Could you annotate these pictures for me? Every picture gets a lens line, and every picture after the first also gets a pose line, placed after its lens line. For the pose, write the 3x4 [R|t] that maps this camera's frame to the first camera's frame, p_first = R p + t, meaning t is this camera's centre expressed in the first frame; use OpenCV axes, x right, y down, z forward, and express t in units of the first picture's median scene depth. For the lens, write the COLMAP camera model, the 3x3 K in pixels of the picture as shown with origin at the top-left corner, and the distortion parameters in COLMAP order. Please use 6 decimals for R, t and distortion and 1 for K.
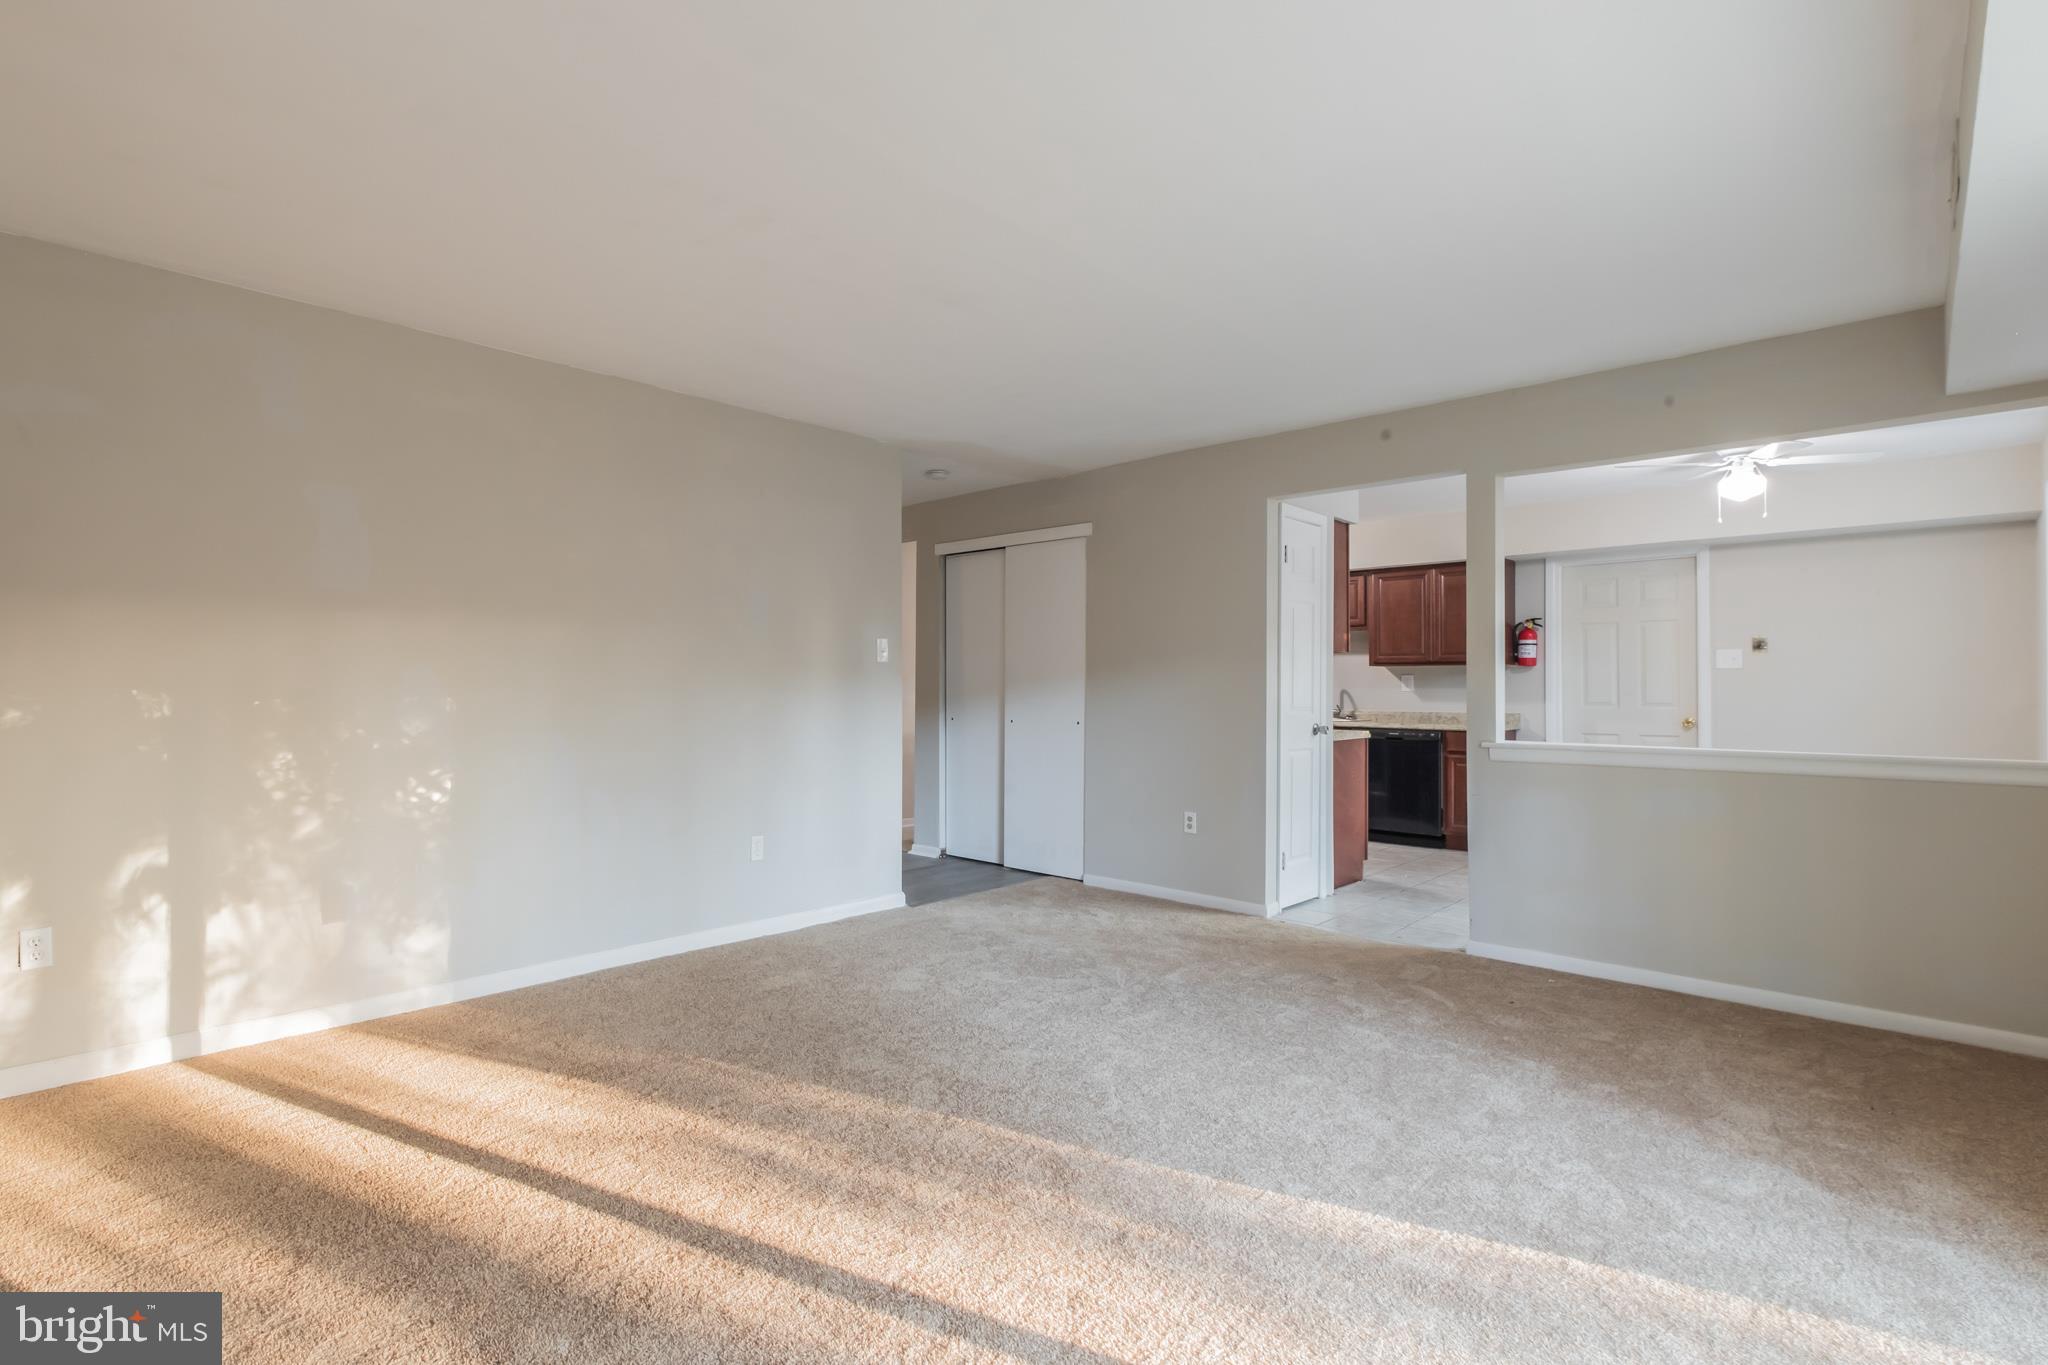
lens RADIAL K [[877.8, 0, 1019.1], [0, 877.8, 677.5], [0, 0, 1]] dist [-0.001169, -0.000080]
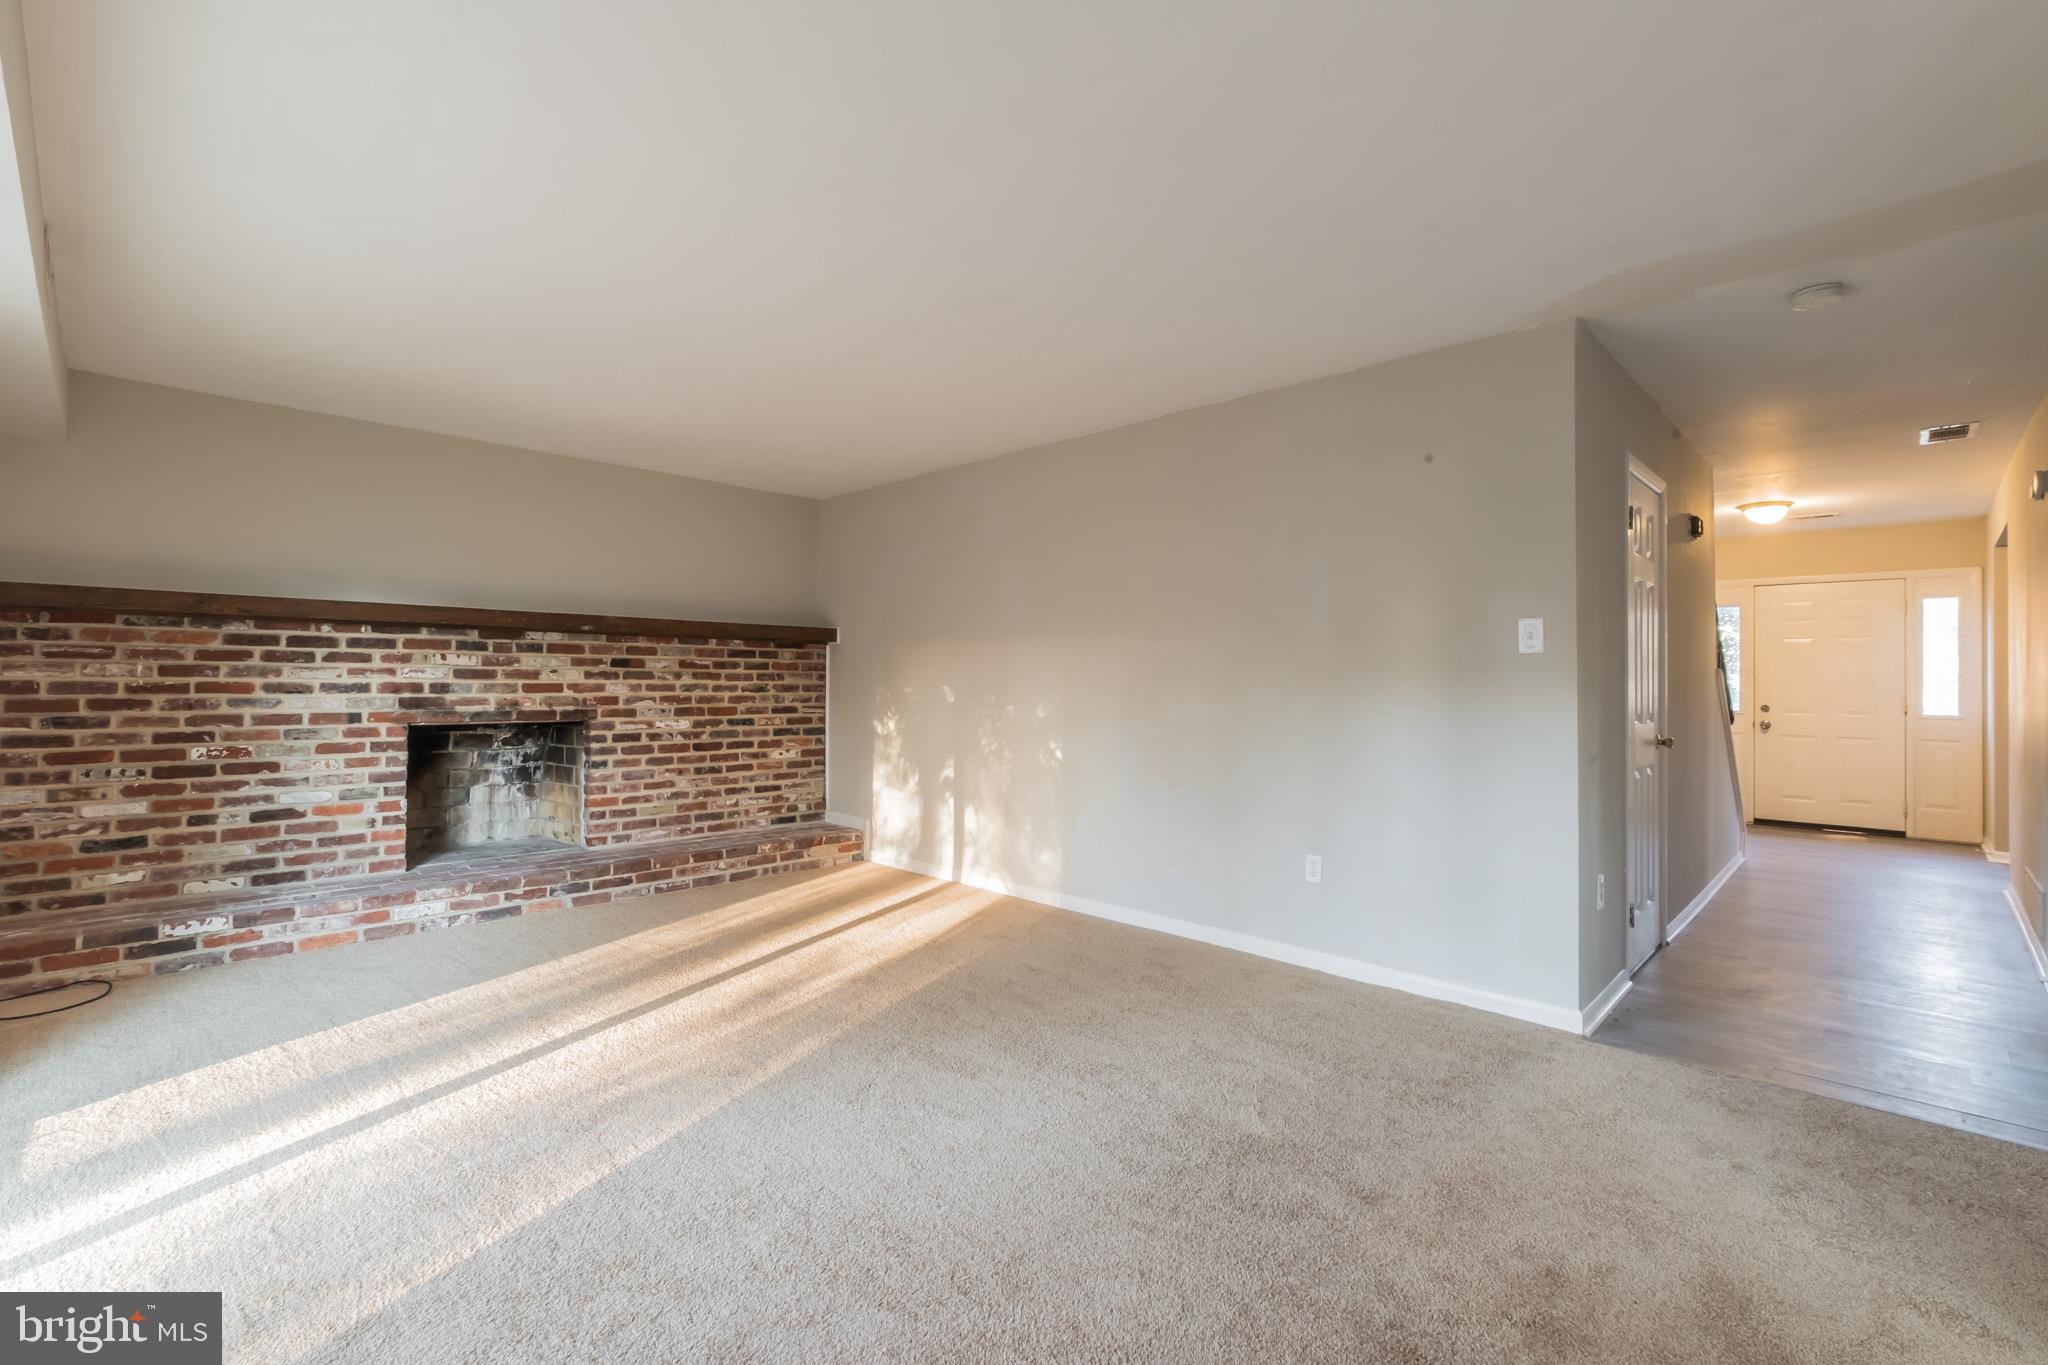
lens RADIAL K [[916.0, 0, 973.1], [0, 916.0, 673.5], [0, 0, 1]] dist [-0.004533, -0.000302]
pose [[-0.021673, -0.025418, -0.999442, 0.936624], [-0.004444, 0.999669, -0.025328, 0.029633], [0.999755, 0.003892, -0.021779, 0.972875]]
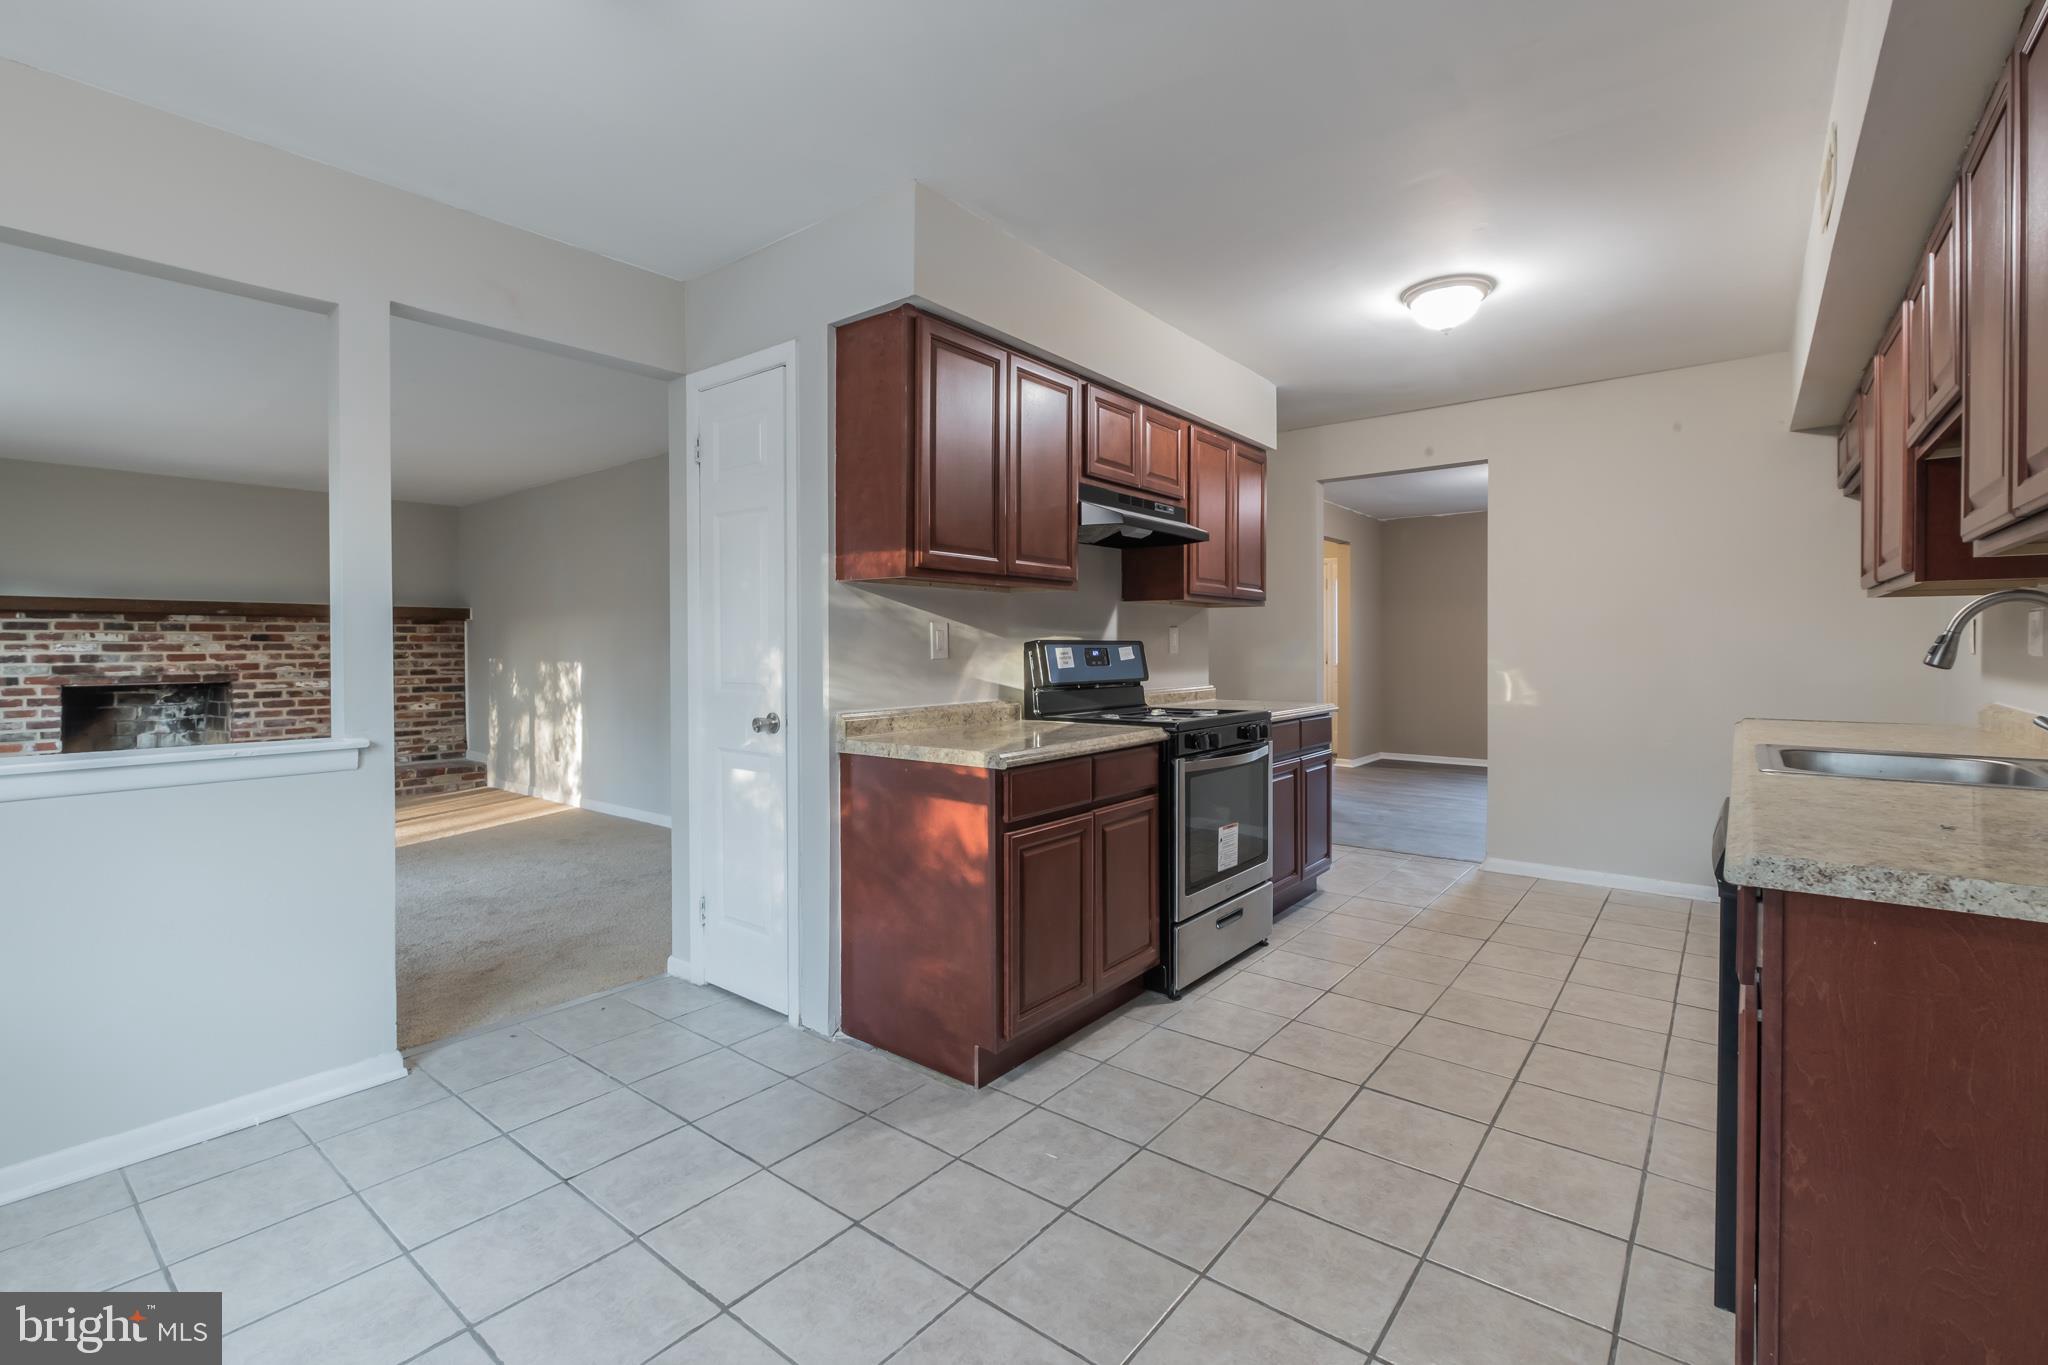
lens RADIAL K [[916.0, 0, 1000.3], [0, 916.0, 654.9], [0, 0, 1]] dist [-0.004533, -0.000302]
pose [[0.091525, -0.007996, -0.995771, 1.637729], [0.010124, 0.999924, -0.007099, 0.046054], [0.995751, -0.009432, 0.091599, 1.879254]]
